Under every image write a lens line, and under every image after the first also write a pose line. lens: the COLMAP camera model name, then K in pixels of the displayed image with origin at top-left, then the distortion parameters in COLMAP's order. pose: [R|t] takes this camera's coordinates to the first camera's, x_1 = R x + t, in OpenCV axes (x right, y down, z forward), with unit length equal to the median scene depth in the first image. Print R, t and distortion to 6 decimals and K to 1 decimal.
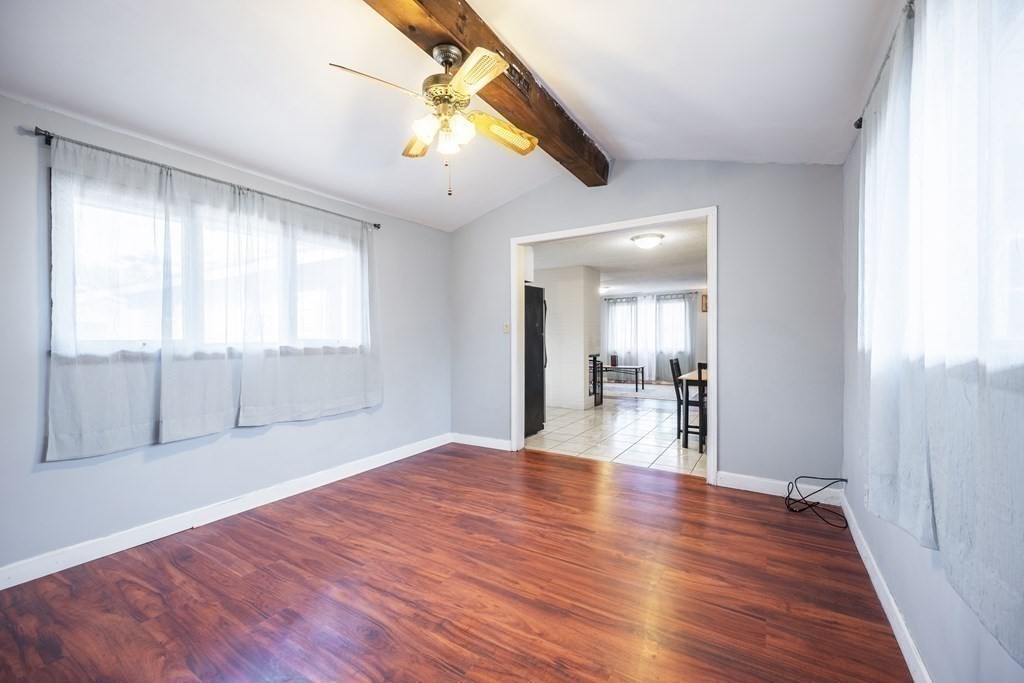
lens RADIAL K [[426.0, 0, 512.0], [0, 426.0, 341.5], [0, 0, 1]] dist [0.000257, -0.000192]
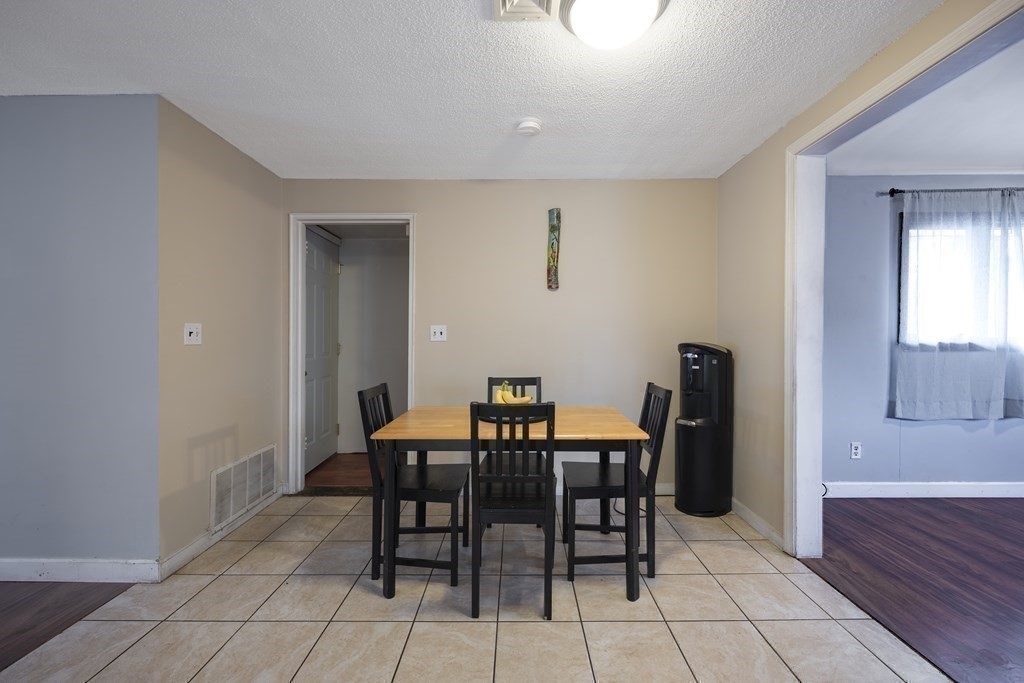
lens RADIAL K [[426.0, 0, 512.0], [0, 426.0, 341.5], [0, 0, 1]] dist [0.000257, -0.000192]
pose [[0.520772, 0.004863, -0.853682, -0.490039], [0.000177, 0.999983, 0.005805, 0.013897], [0.853696, -0.003174, 0.520762, -0.801885]]
